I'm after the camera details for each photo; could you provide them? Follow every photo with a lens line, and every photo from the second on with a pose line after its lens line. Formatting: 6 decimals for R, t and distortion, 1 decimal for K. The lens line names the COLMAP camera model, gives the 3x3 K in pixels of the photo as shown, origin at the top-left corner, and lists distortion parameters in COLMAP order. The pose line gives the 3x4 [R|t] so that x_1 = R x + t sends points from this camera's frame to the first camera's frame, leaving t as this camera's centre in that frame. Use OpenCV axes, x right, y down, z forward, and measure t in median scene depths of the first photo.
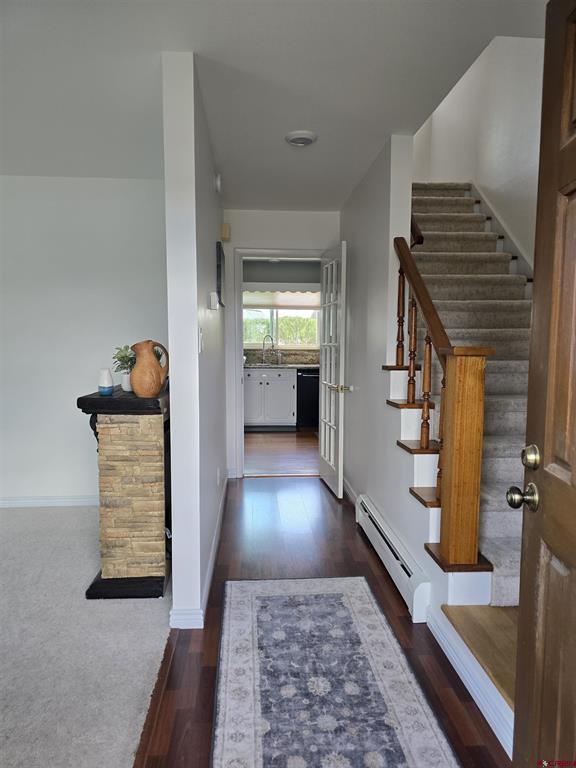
lens RADIAL K [[516.4, 0, 283.3], [0, 516.4, 384.0], [0, 0, 1]] dist [0.066627, -0.053475]
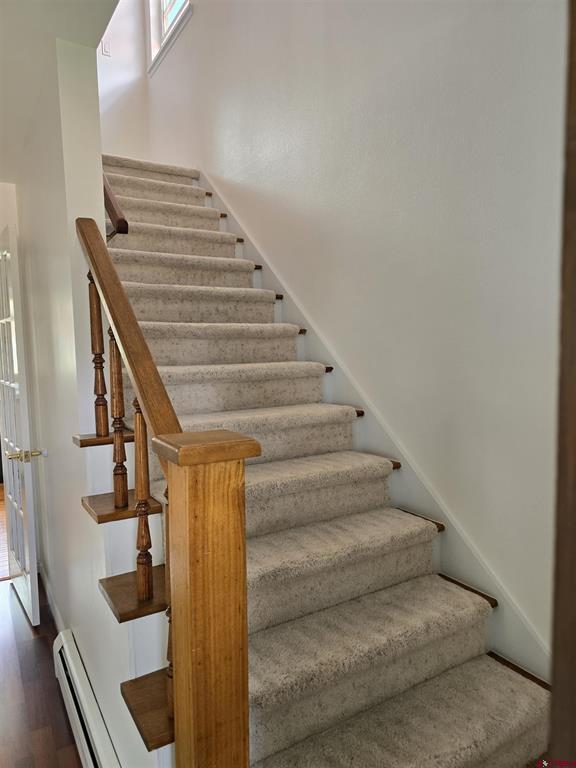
lens RADIAL K [[516.4, 0, 288.5], [0, 516.4, 388.5], [0, 0, 1]] dist [0.066627, -0.053475]
pose [[0.882070, -0.058152, 0.467516, 0.116086], [0.060311, 0.998126, 0.010362, -0.069975], [-0.467242, 0.019057, 0.883924, 0.317050]]
